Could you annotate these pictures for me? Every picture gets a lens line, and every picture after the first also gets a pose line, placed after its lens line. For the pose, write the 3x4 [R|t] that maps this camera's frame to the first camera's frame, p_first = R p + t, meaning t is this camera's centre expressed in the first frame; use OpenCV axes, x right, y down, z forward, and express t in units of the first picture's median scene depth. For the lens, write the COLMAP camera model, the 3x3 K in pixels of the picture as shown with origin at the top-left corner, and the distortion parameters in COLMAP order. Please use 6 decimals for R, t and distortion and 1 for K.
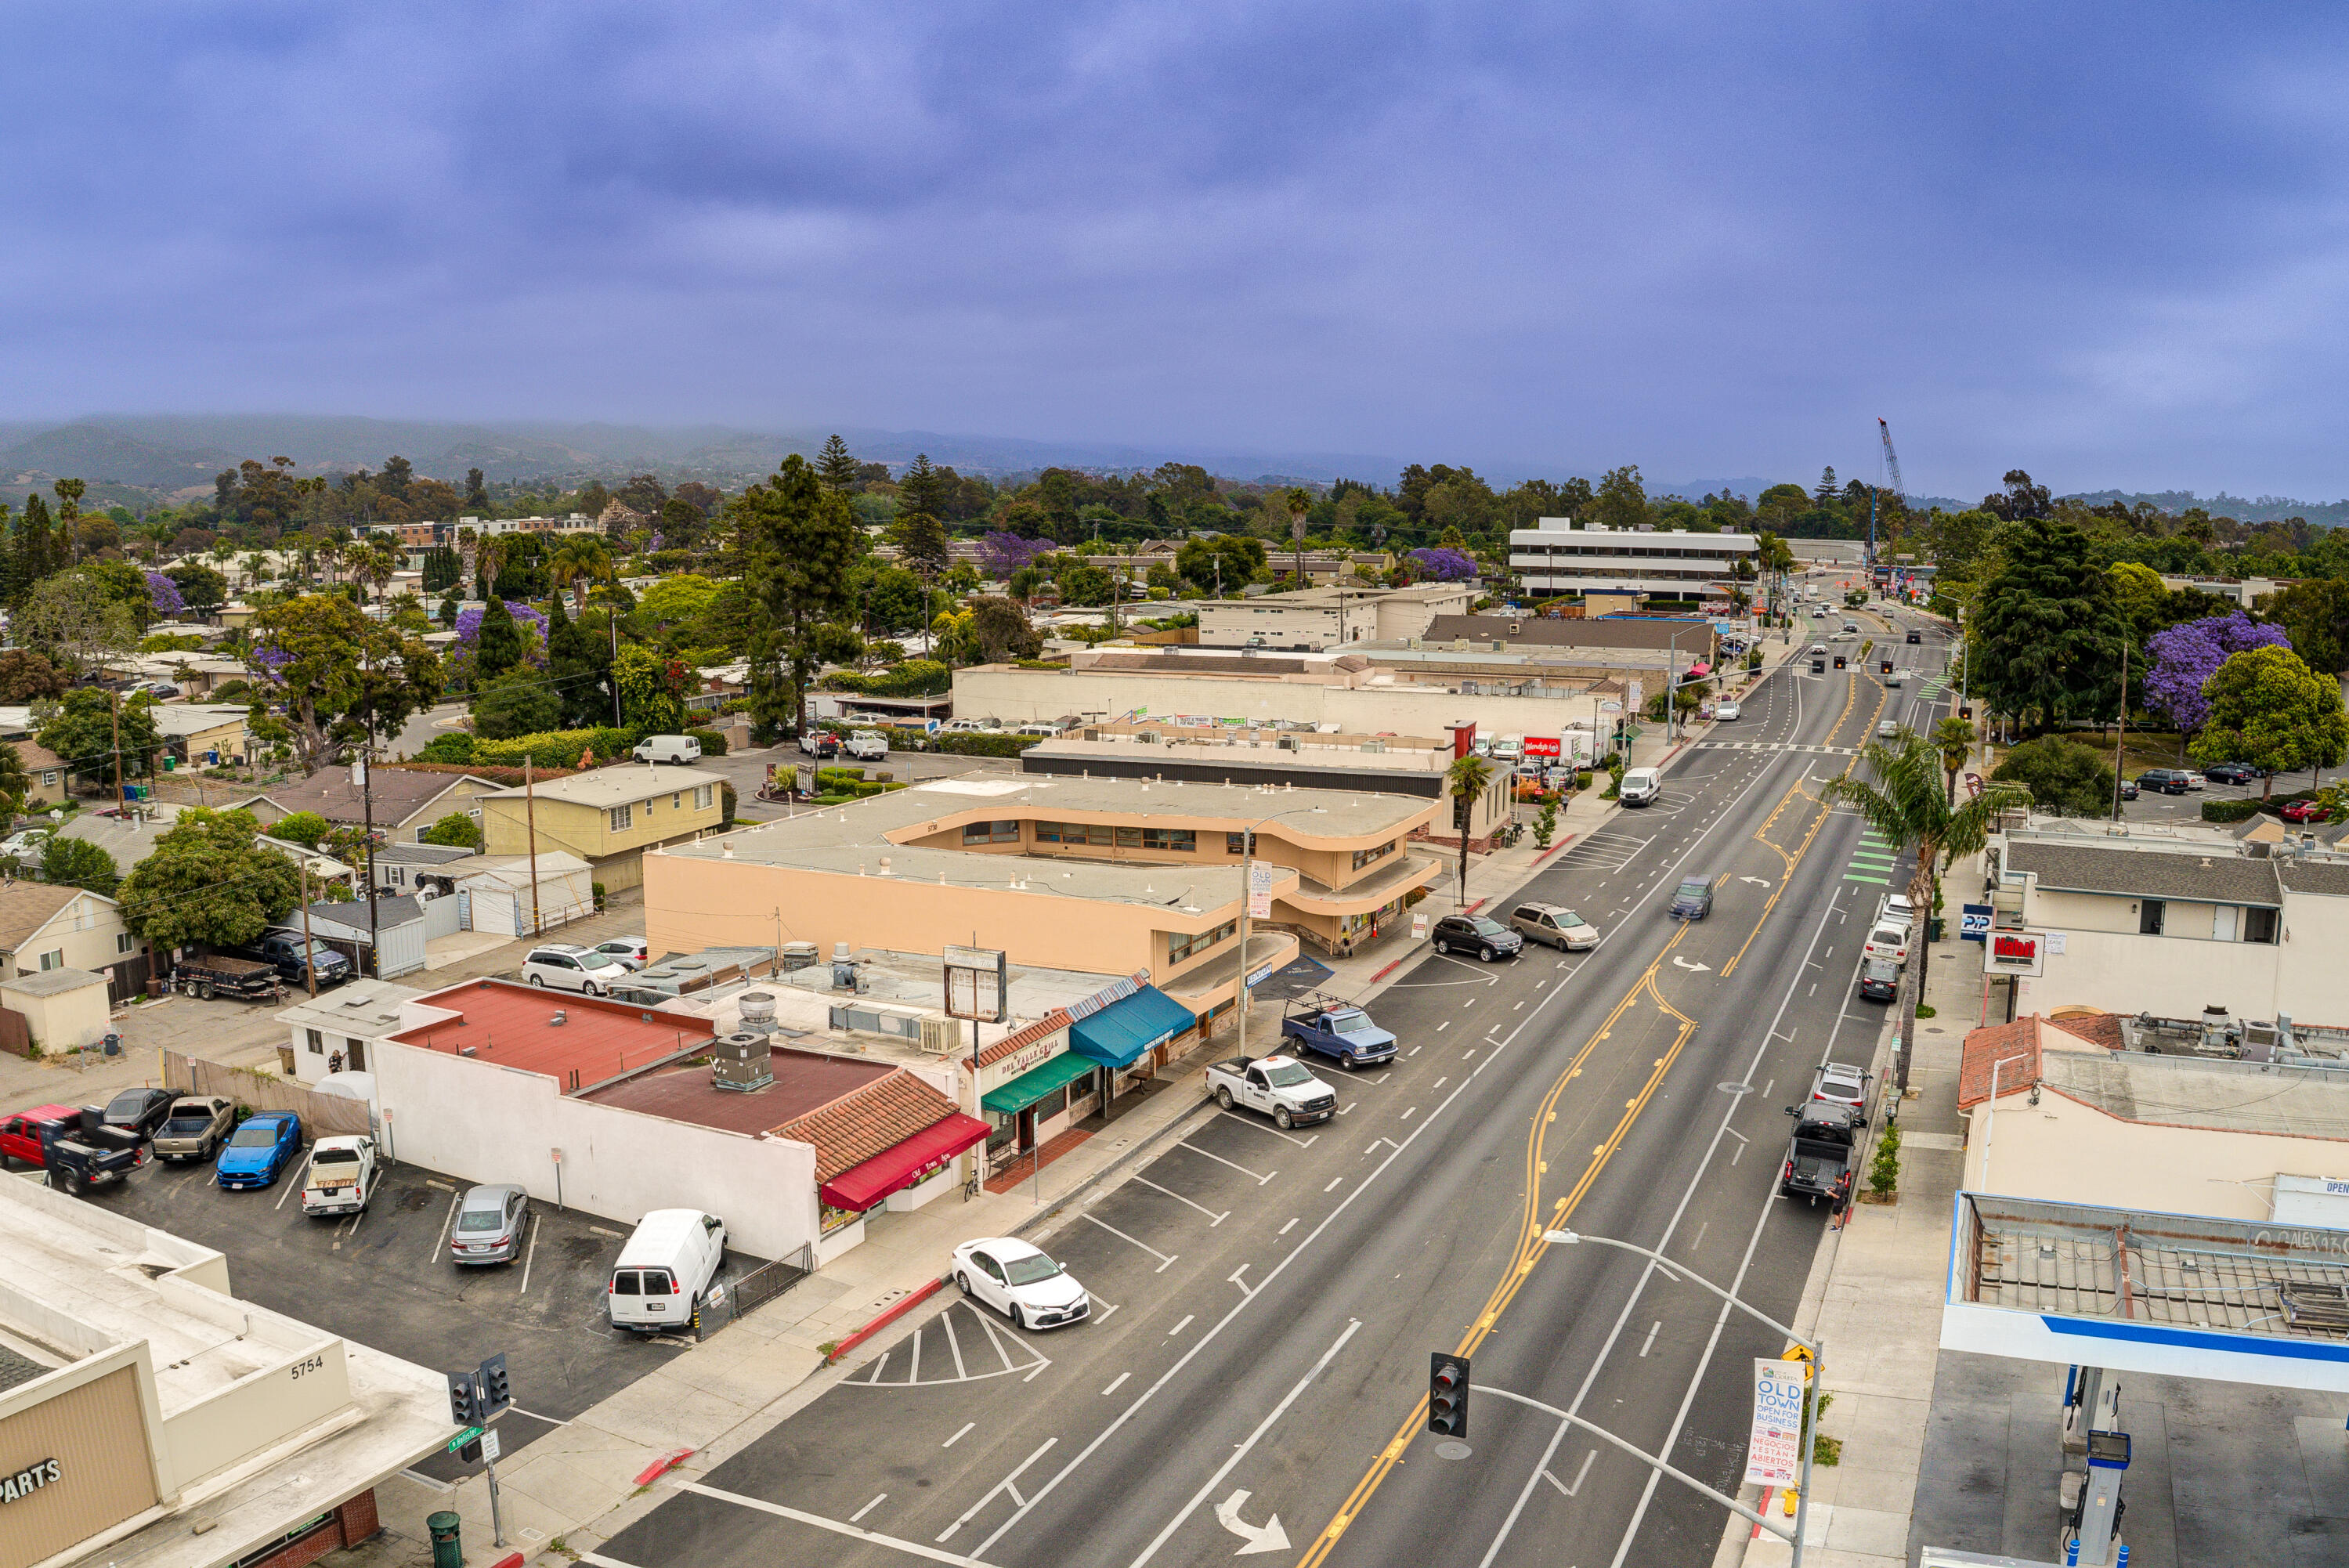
lens RADIAL K [[1868.6, 0, 1160.6], [0, 1868.6, 794.6], [0, 0, 1]] dist [-0.255629, 0.076432]
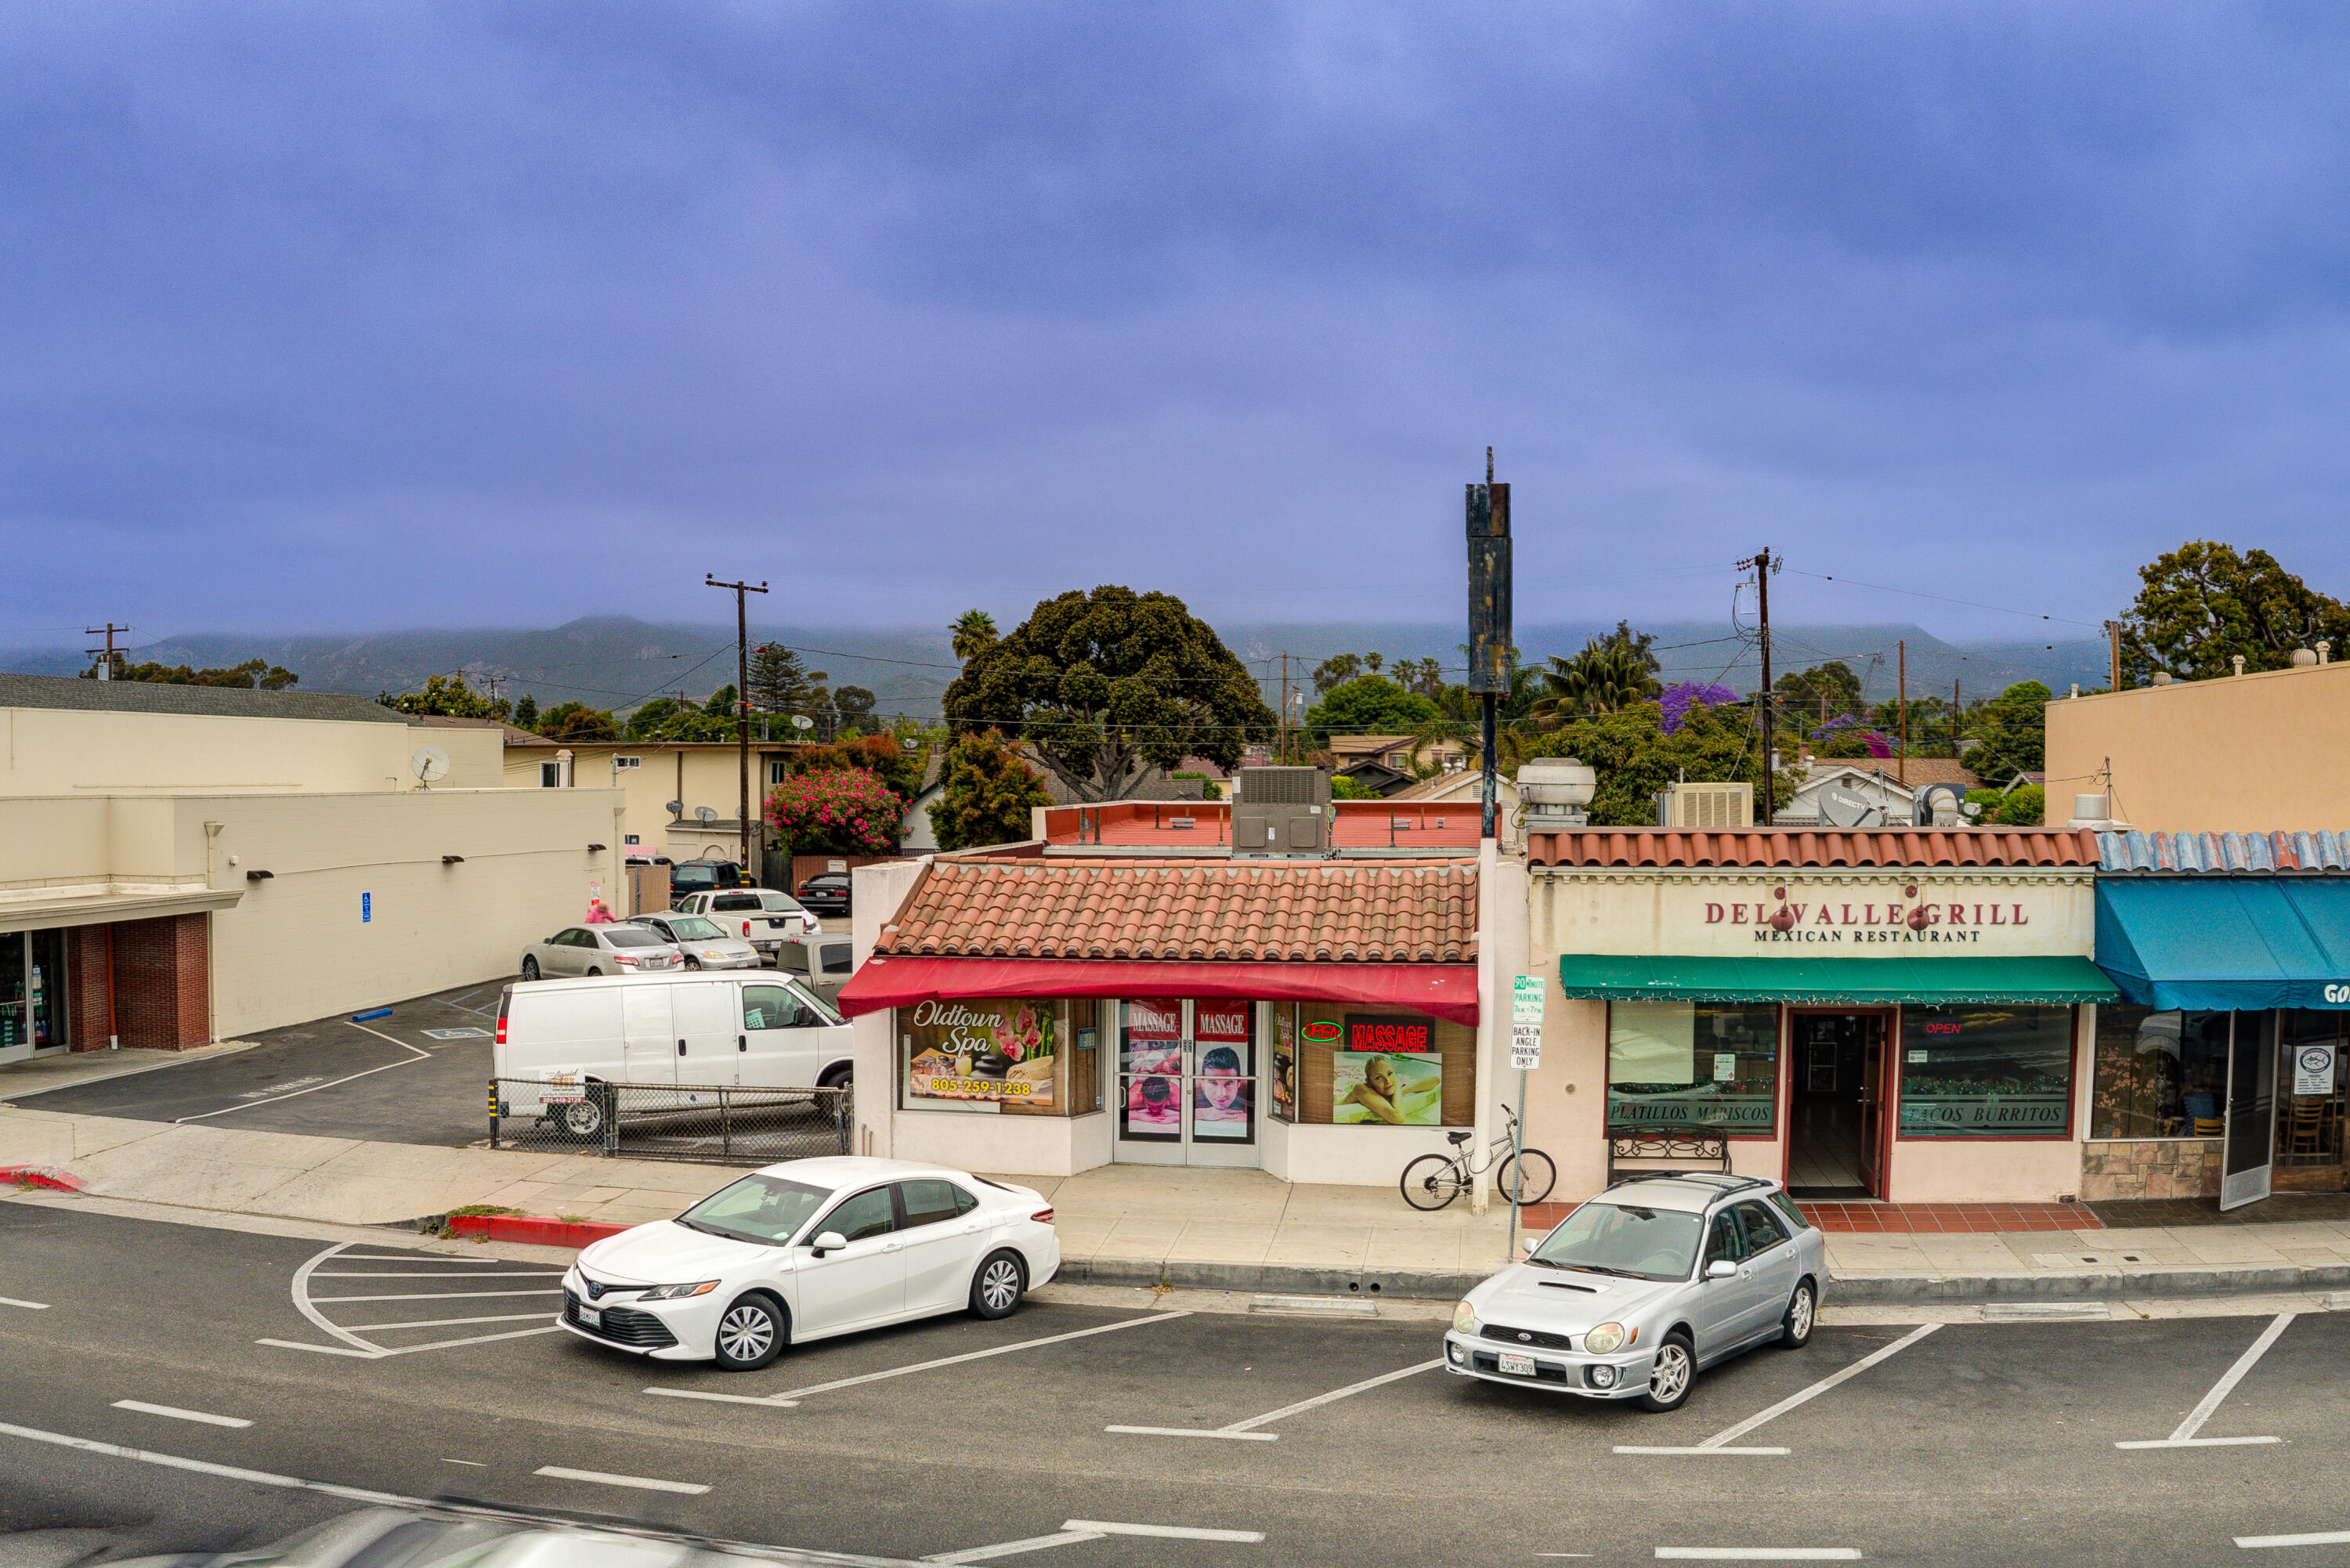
lens RADIAL K [[1948.0, 0, 1041.7], [0, 1948.0, 793.3], [0, 0, 1]] dist [-0.233592, 0.033777]
pose [[0.219019, 0.009143, -0.975678, 0.205589], [-0.148640, 0.988598, -0.024102, 0.136007], [0.964332, 0.150303, 0.217881, 0.707399]]
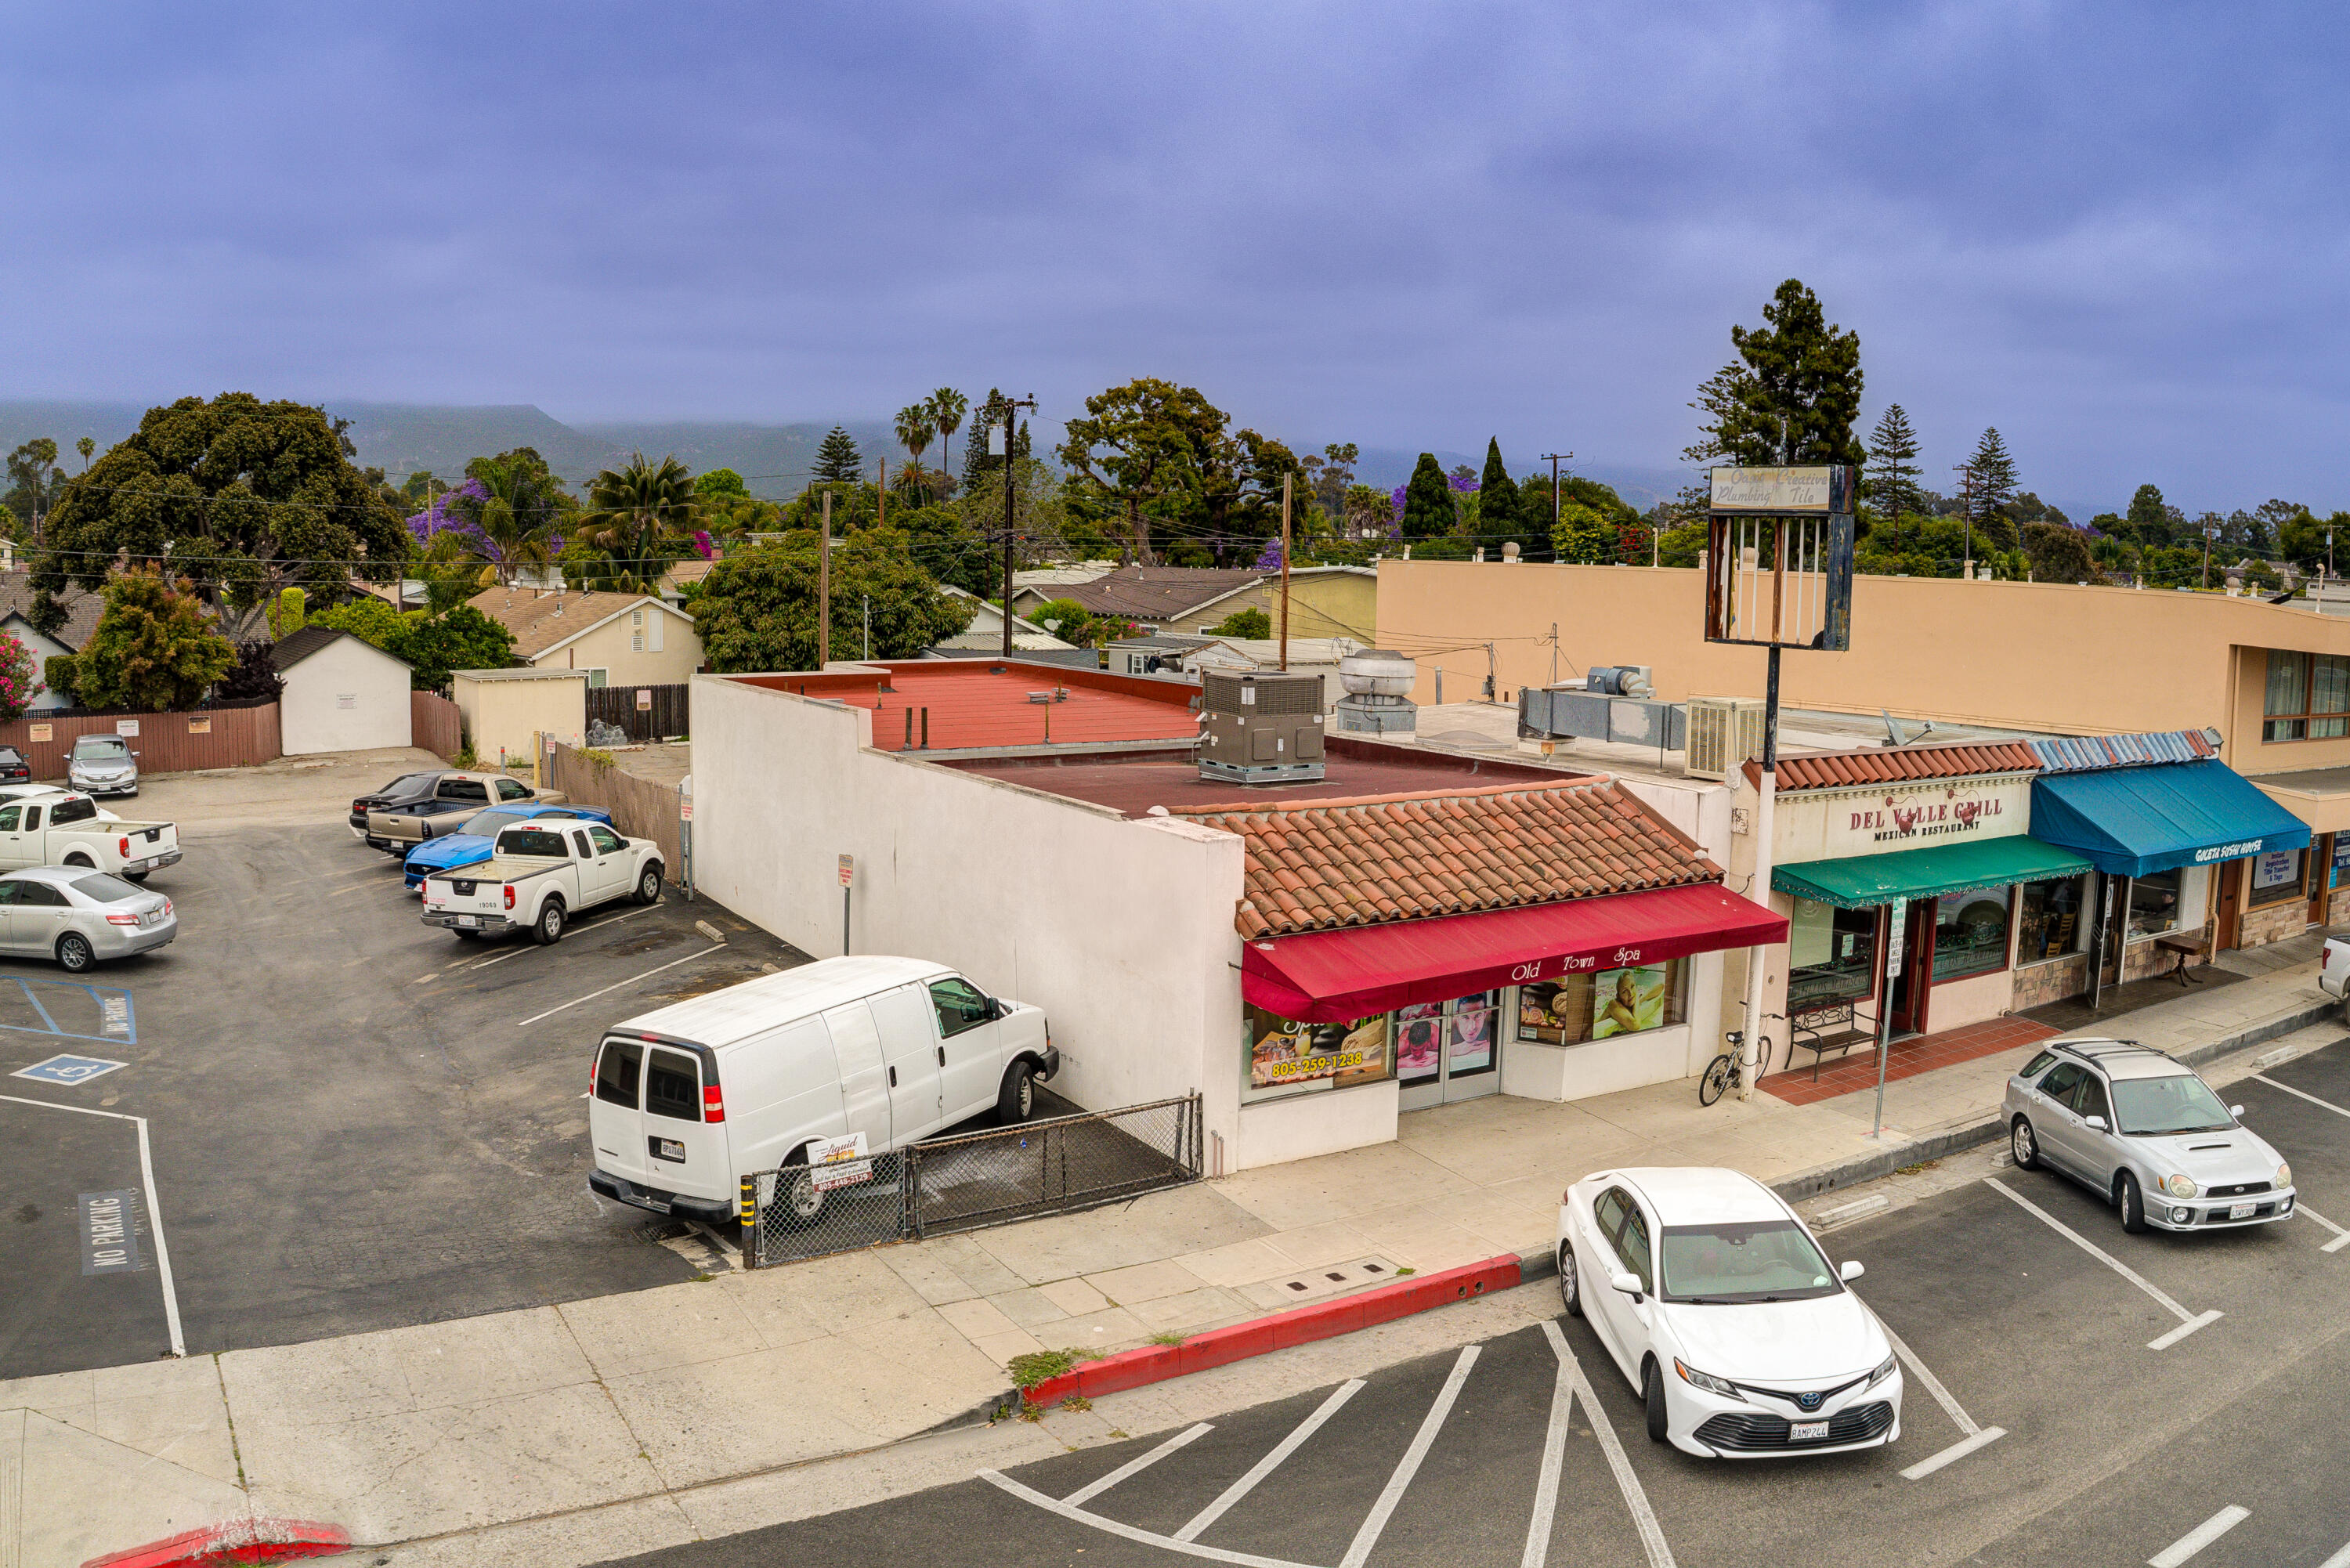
lens RADIAL K [[1869.3, 0, 1165.3], [0, 1869.3, 792.7], [0, 0, 1]] dist [-0.255629, 0.076432]
pose [[0.840679, 0.082531, -0.535208, 0.001856], [-0.097892, 0.995197, -0.000301, 0.139539], [0.532613, 0.052645, 0.844720, 0.506837]]
